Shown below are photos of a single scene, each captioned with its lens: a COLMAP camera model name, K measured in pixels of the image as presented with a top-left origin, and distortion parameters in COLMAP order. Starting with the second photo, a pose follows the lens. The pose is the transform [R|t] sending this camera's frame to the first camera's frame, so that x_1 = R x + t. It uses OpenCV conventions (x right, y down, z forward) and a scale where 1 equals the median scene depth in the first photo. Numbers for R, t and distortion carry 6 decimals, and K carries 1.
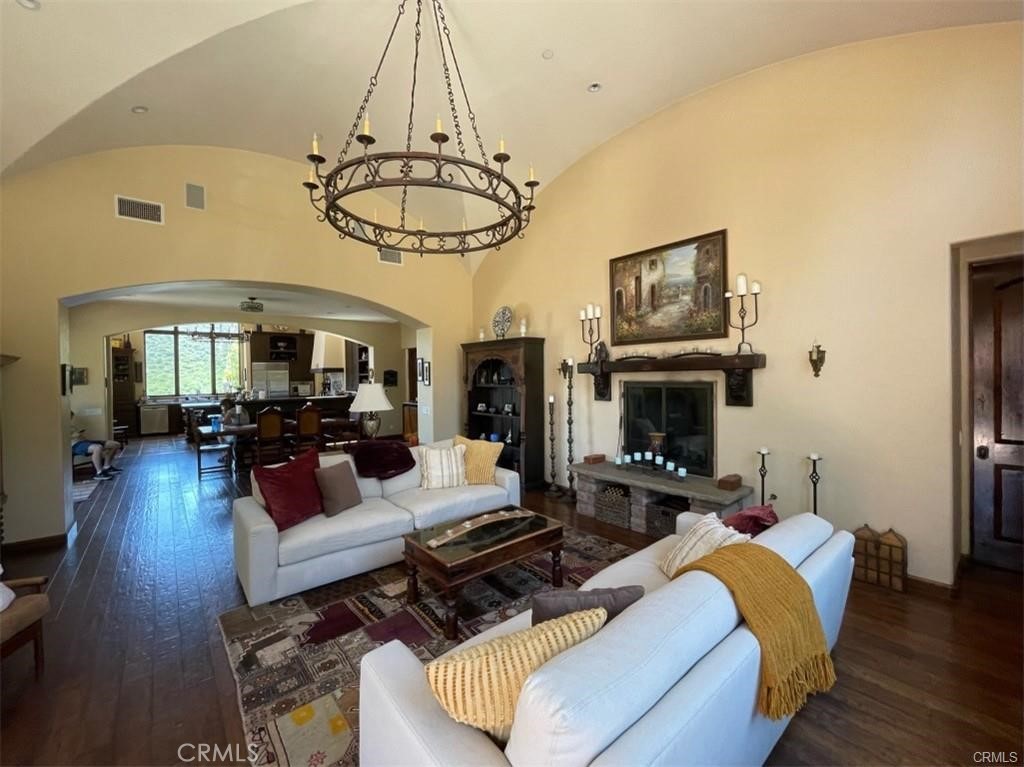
lens RADIAL K [[413.1, 0, 508.5], [0, 413.1, 378.3], [0, 0, 1]] dist [-0.004012, 0.000211]
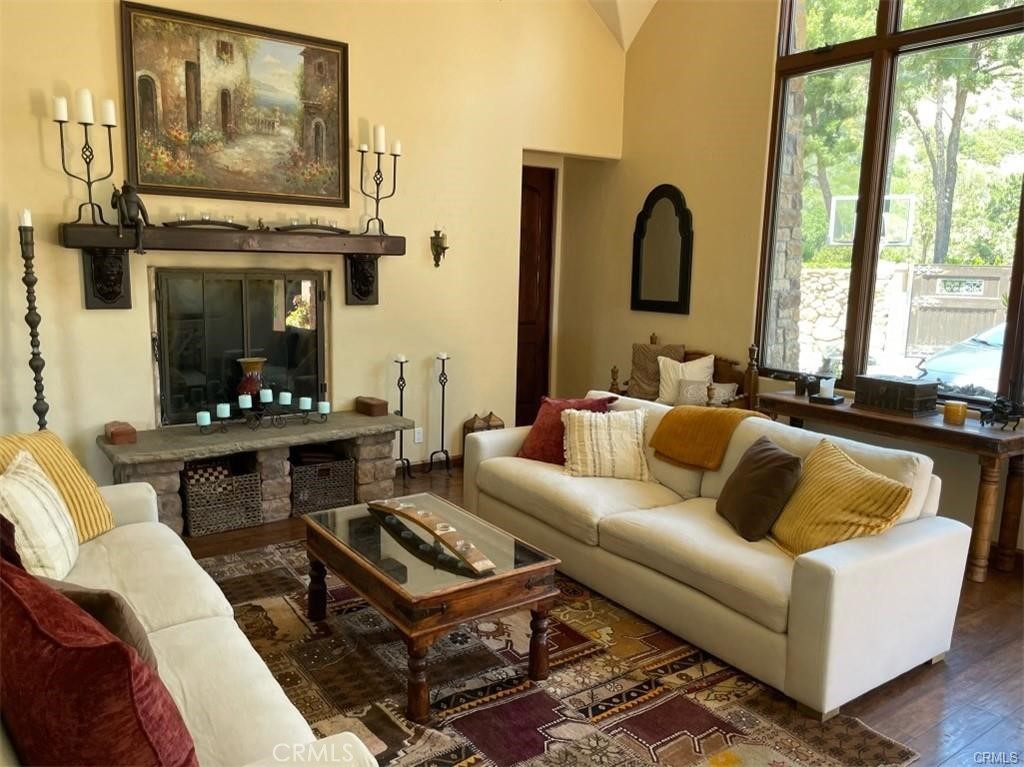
lens RADIAL K [[778.8, 0, 505.6], [0, 778.8, 388.1], [0, 0, 1]] dist [0.062139, -0.081044]
pose [[0.082109, -0.143225, 0.986278, -0.721269], [-0.016243, 0.989296, 0.145016, 0.007180], [-0.996491, -0.027927, 0.078904, 0.549176]]
